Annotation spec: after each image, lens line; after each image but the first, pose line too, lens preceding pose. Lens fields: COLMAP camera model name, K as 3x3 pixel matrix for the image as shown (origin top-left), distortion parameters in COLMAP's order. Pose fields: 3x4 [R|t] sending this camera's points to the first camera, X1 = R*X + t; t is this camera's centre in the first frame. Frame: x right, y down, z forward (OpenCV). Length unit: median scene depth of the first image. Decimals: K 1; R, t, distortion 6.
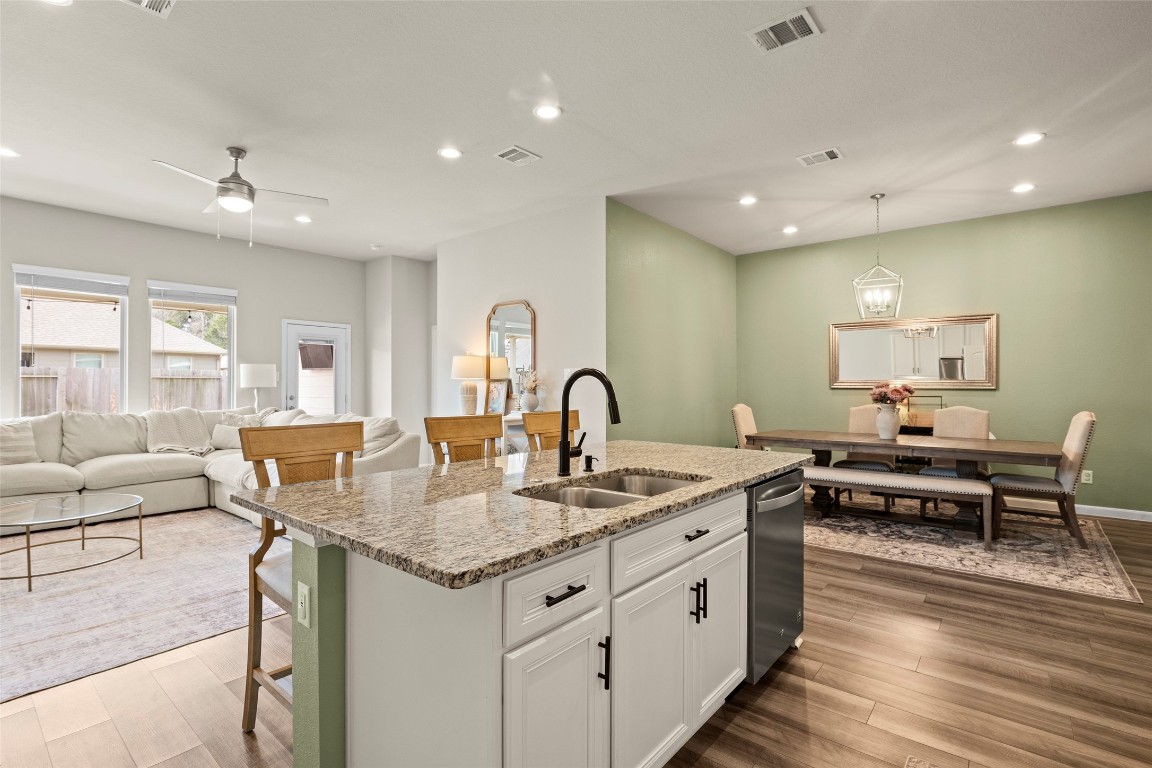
lens RADIAL K [[543.0, 0, 572.3], [0, 543.0, 381.1], [0, 0, 1]] dist [-0.026999, 0.006001]
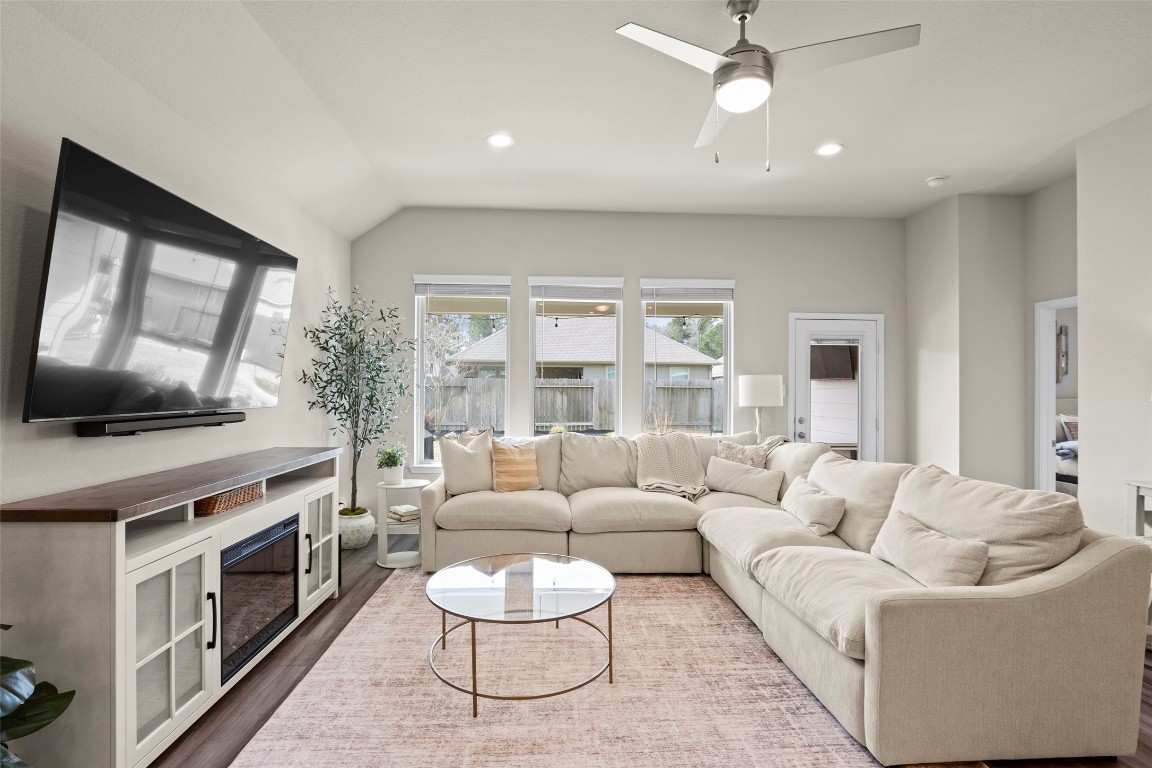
lens RADIAL K [[546.2, 0, 570.3], [0, 546.2, 387.0], [0, 0, 1]] dist [-0.024492, 0.007138]
pose [[0.673094, 0.000012, -0.739557, -0.325632], [-0.001518, 0.999998, -0.001365, -0.021955], [0.739555, 0.002042, 0.673093, 0.478375]]
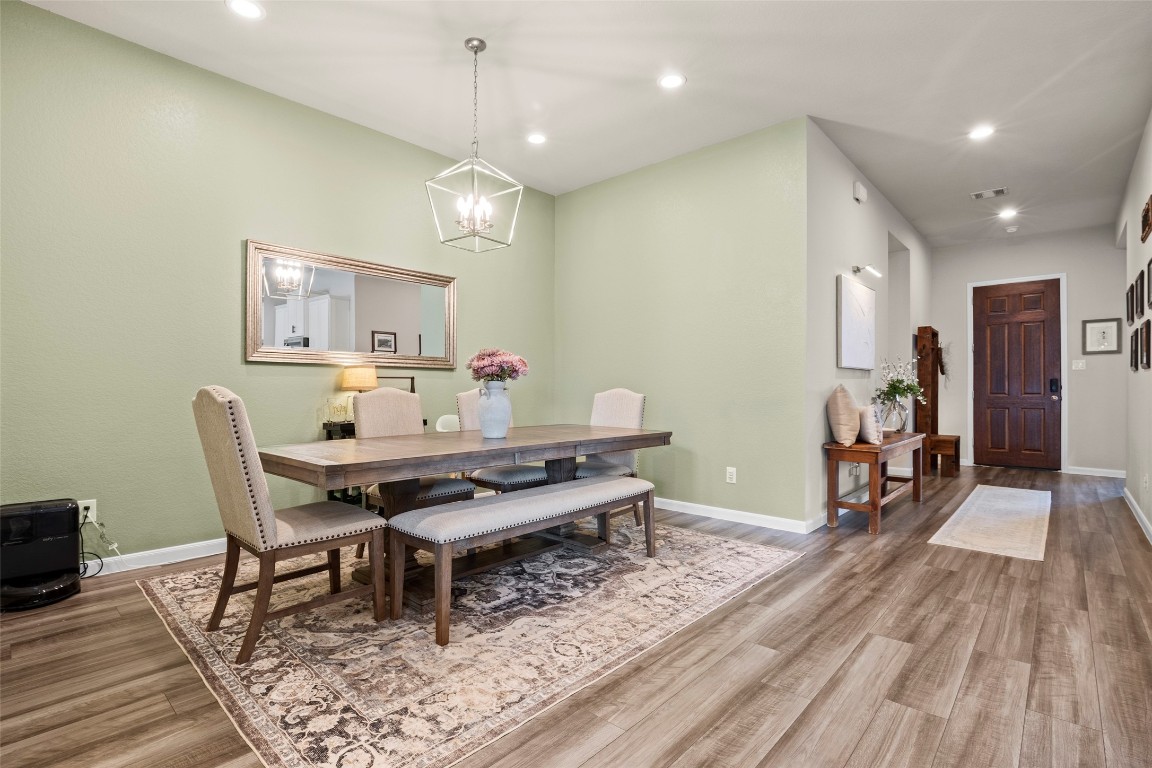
lens RADIAL K [[539.1, 0, 573.6], [0, 539.1, 399.8], [0, 0, 1]] dist [-0.018995, 0.000473]
pose [[0.047018, -0.016564, 0.998757, -0.047402], [-0.008255, 0.999822, 0.016970, 0.060930], [-0.998860, -0.009043, 0.046873, 1.052412]]
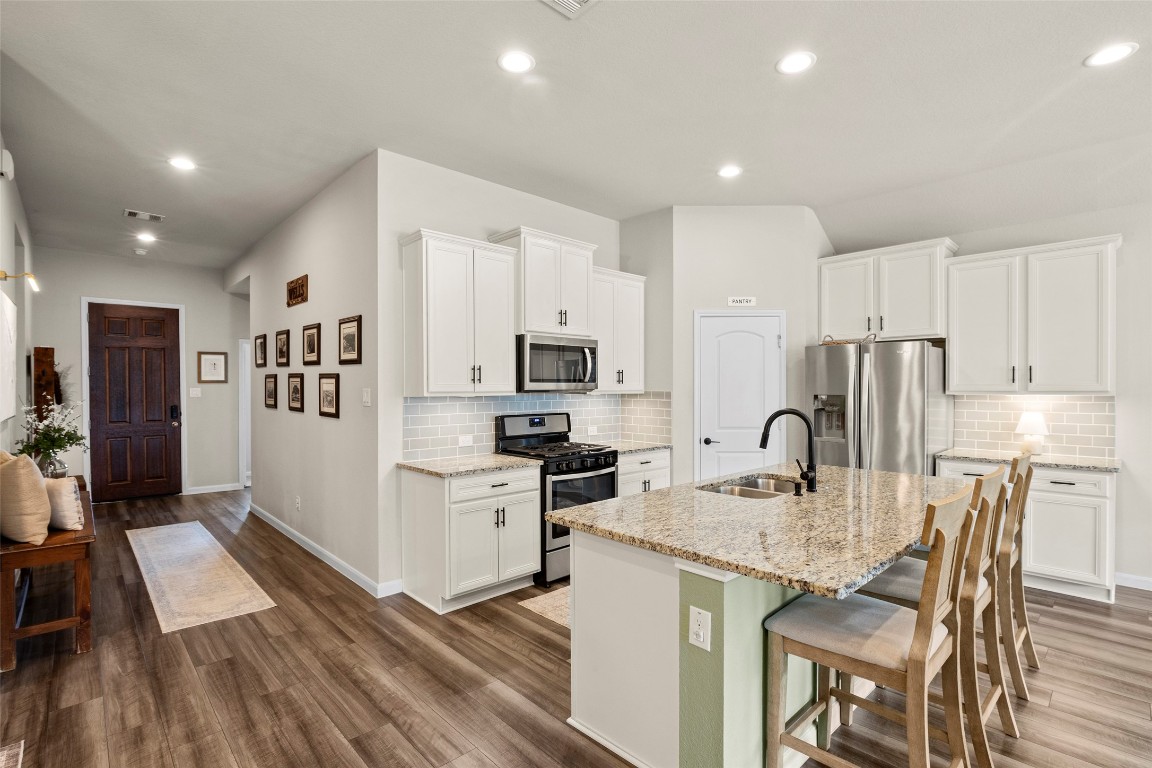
lens RADIAL K [[539.3, 0, 570.7], [0, 539.3, 393.9], [0, 0, 1]] dist [-0.027377, 0.008577]
pose [[-0.992723, -0.000976, 0.120416, 0.202217], [-0.000485, 0.999991, 0.004107, -0.031176], [-0.120419, 0.004019, -0.992715, 1.173107]]
